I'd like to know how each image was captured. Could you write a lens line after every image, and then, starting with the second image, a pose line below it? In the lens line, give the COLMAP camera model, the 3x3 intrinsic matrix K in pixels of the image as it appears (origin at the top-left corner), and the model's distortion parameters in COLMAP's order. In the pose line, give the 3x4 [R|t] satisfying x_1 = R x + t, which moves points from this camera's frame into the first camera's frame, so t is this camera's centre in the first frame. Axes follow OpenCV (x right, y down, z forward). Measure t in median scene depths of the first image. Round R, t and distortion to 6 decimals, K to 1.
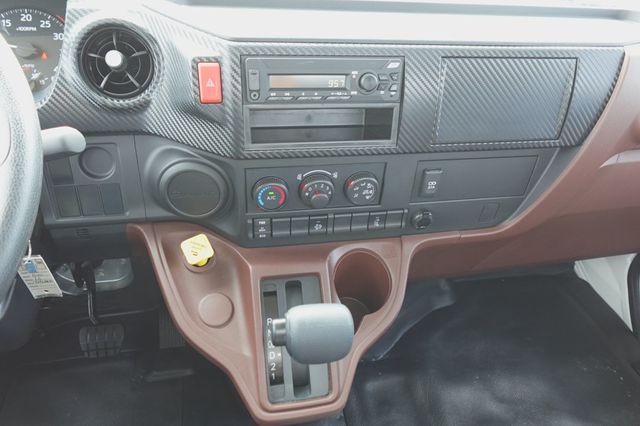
lens RADIAL K [[435.9, 0, 320.0], [0, 435.9, 213.0], [0, 0, 1]] dist [-0.002563, 0.001117]
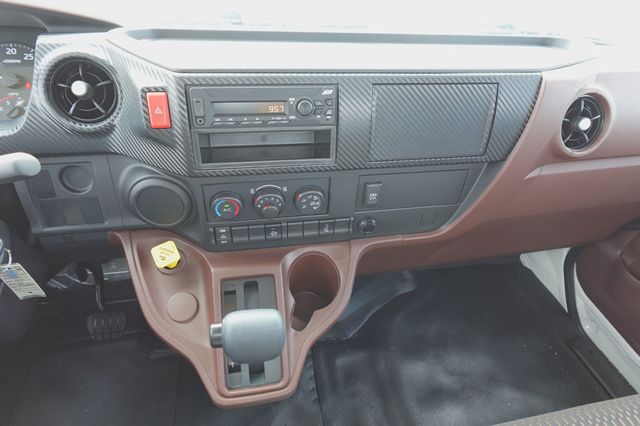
lens RADIAL K [[358.9, 0, 320.0], [0, 358.9, 213.0], [0, 0, 1]] dist [0.001139, -0.000852]
pose [[0.999916, -0.004964, -0.011954, 0.137257], [0.005204, 0.999784, 0.020137, -0.042801], [0.011851, -0.020197, 0.999726, 0.067507]]
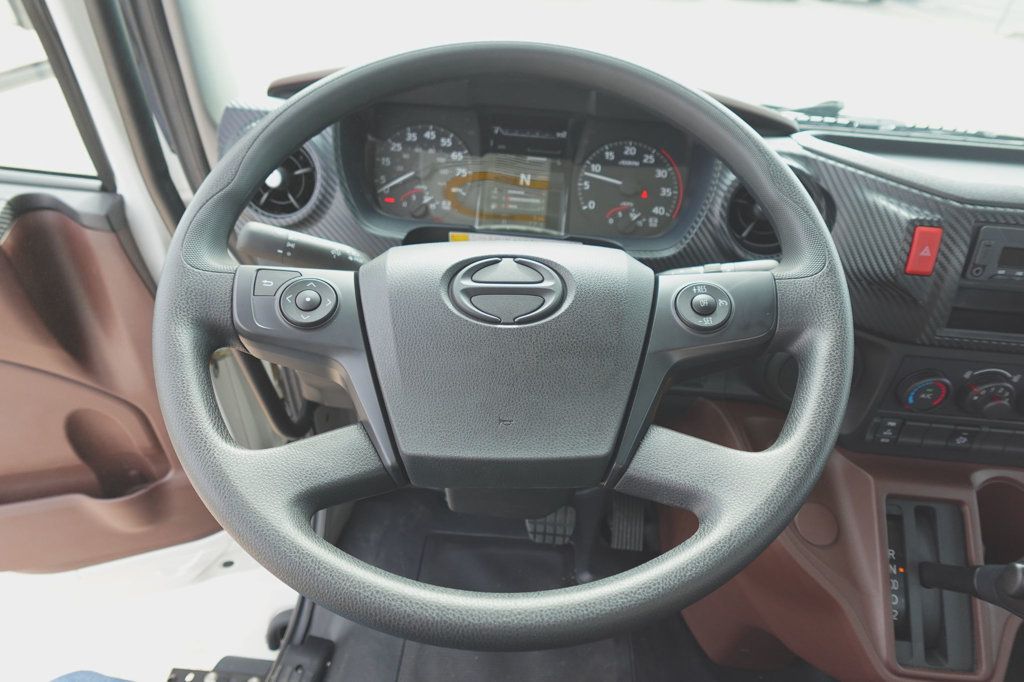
lens RADIAL K [[569.0, 0, 512.0], [0, 569.0, 341.0], [0, 0, 1]] dist [0.002599, -0.000578]
pose [[0.968069, 0.132621, -0.212731, -0.608794], [-0.146605, 0.987864, -0.051293, 0.028354], [0.203347, 0.080842, 0.975764, -0.147338]]
